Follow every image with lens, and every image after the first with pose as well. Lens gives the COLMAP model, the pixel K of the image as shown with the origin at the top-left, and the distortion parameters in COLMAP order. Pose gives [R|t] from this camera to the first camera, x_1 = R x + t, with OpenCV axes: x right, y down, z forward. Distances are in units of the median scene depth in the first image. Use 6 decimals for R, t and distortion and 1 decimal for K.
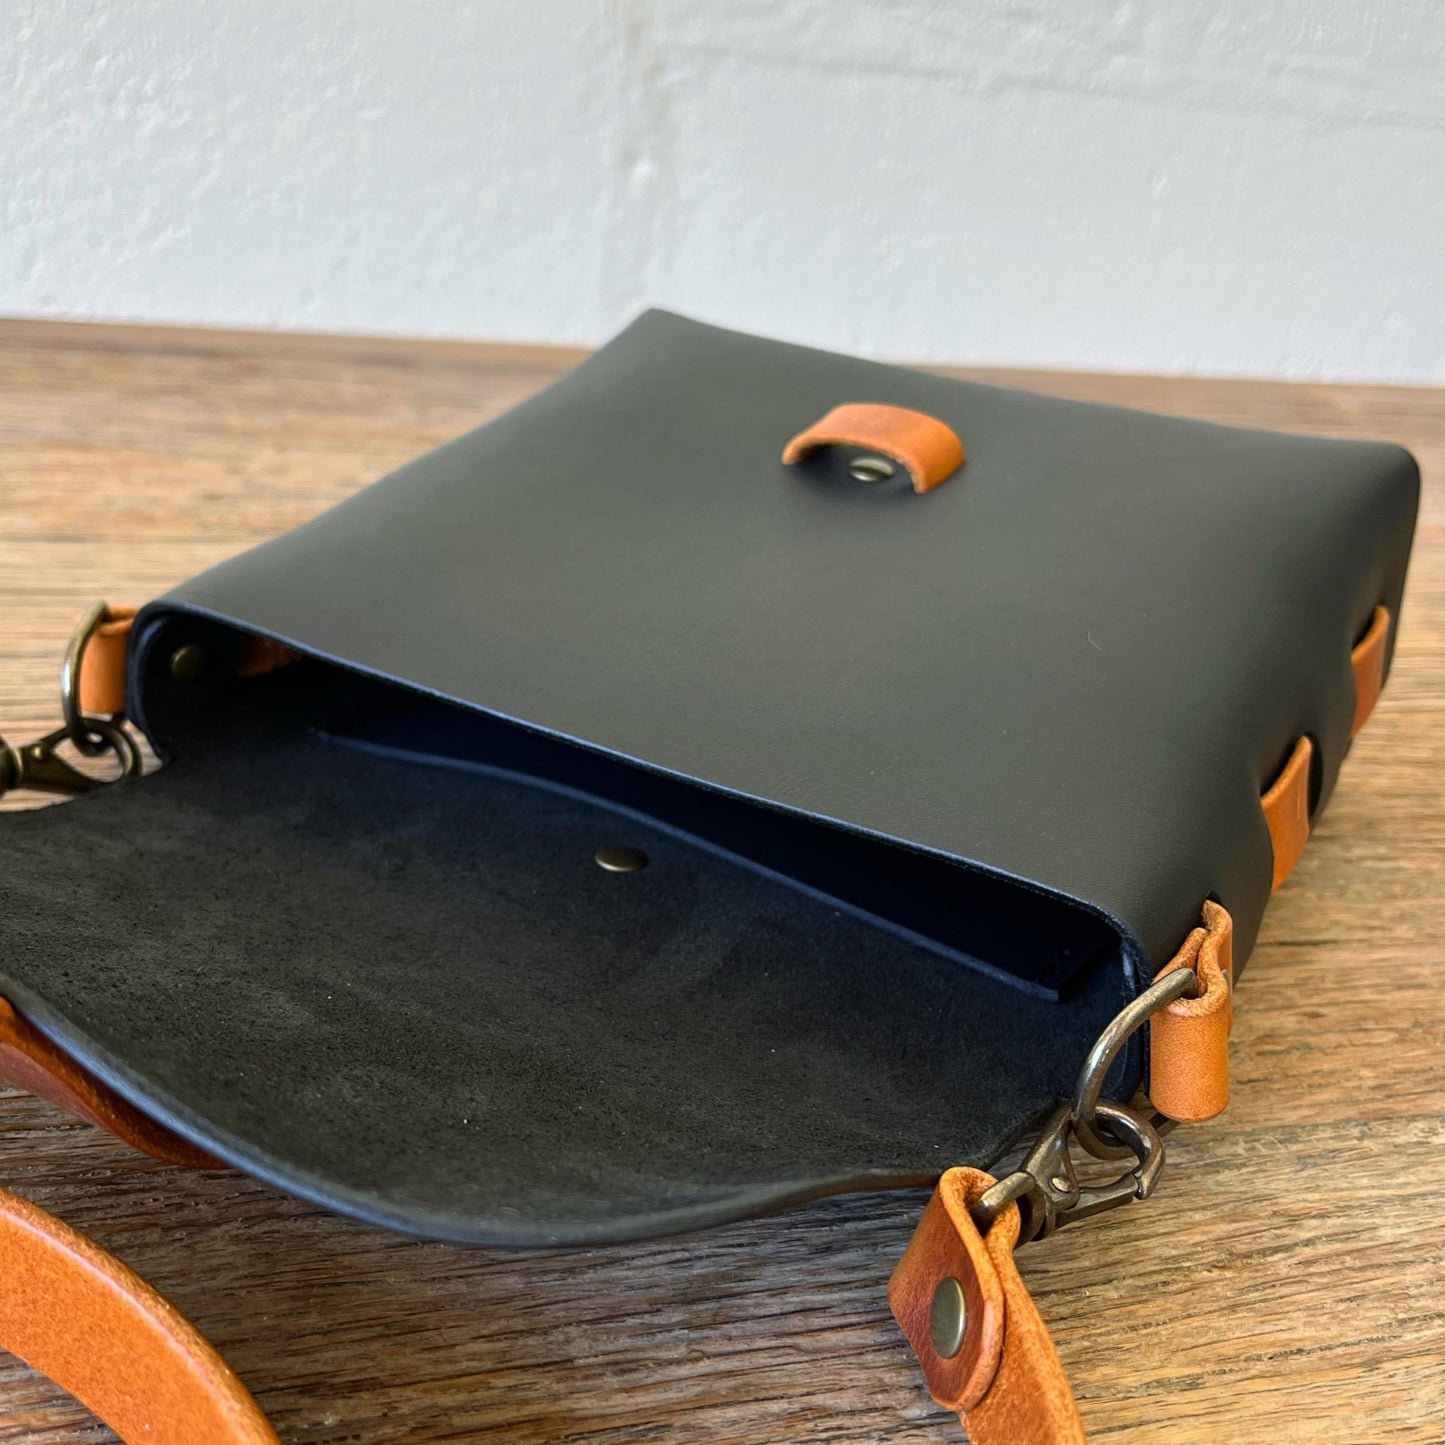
lens RADIAL K [[1878.3, 0, 709.8], [0, 1878.3, 722.5], [0, 0, 1]] dist [0.011025, 0.000000]
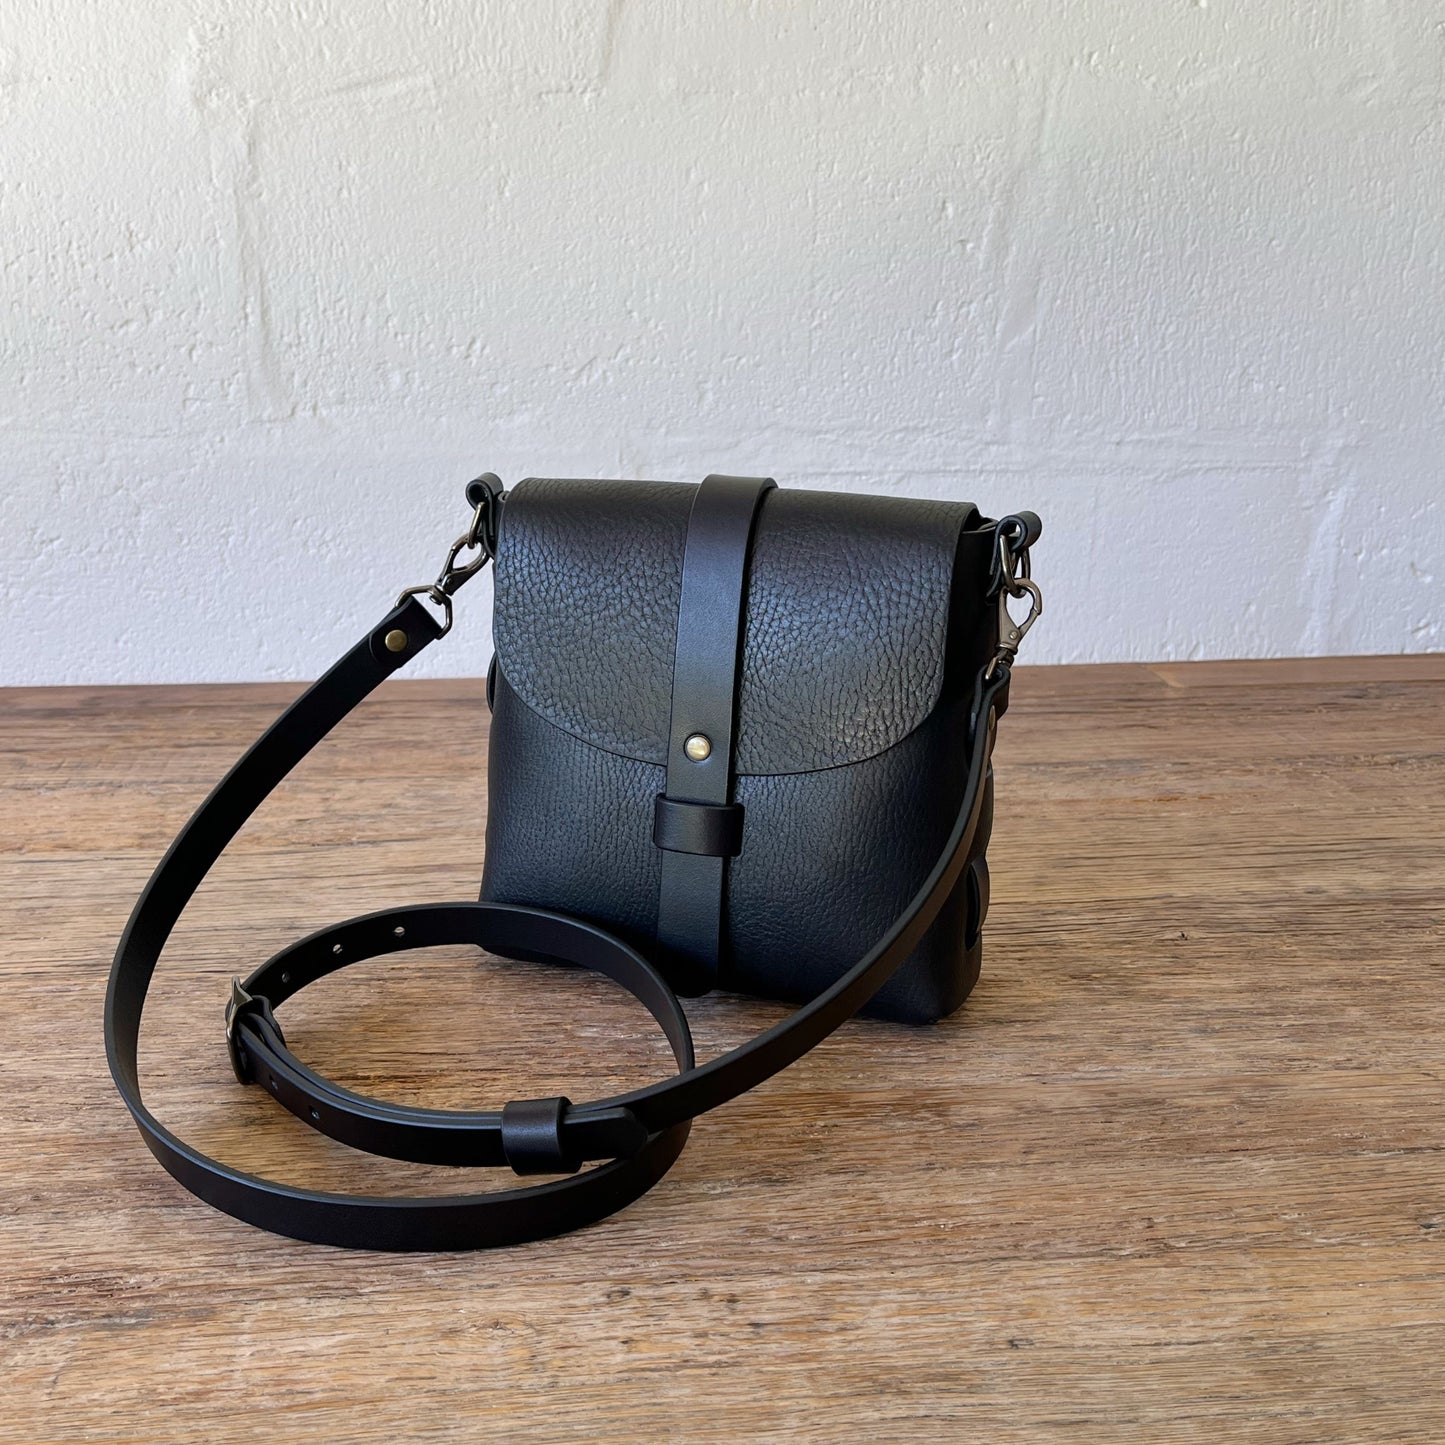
lens RADIAL K [[1682.6, 0, 636.2], [0, 1682.6, 679.0], [0, 0, 1]] dist [0.018219, 0.000000]
pose [[0.974351, -0.046276, -0.220222, 0.863127], [0.019417, 0.992266, -0.122598, -0.124997], [0.224193, 0.115178, 0.967715, -0.992961]]
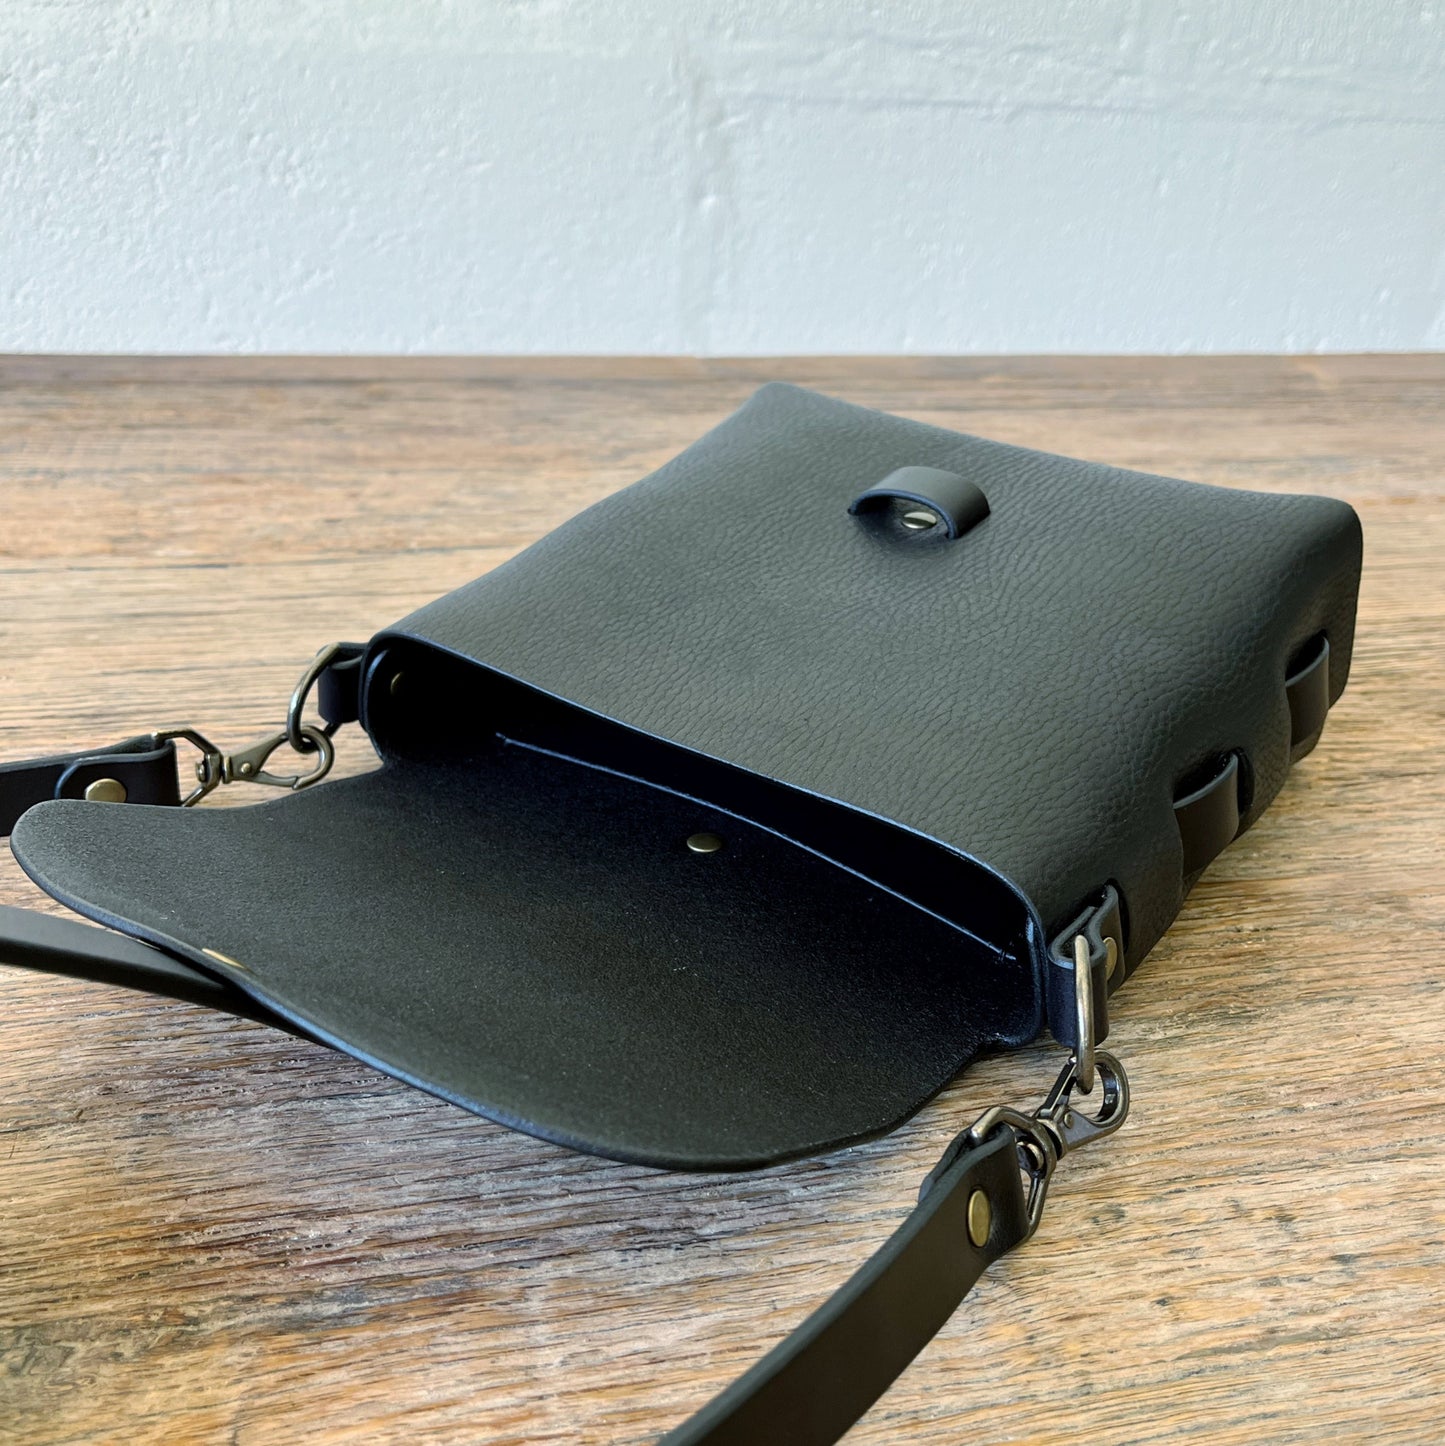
lens RADIAL K [[1683.7, 0, 739.6], [0, 1683.7, 723.8], [0, 0, 1]] dist [0.018219, 0.000000]
pose [[0.996500, -0.020113, -0.081135, 0.225737], [0.024834, 0.998030, 0.057607, -0.097418], [0.079817, -0.059420, 0.995037, -0.267520]]
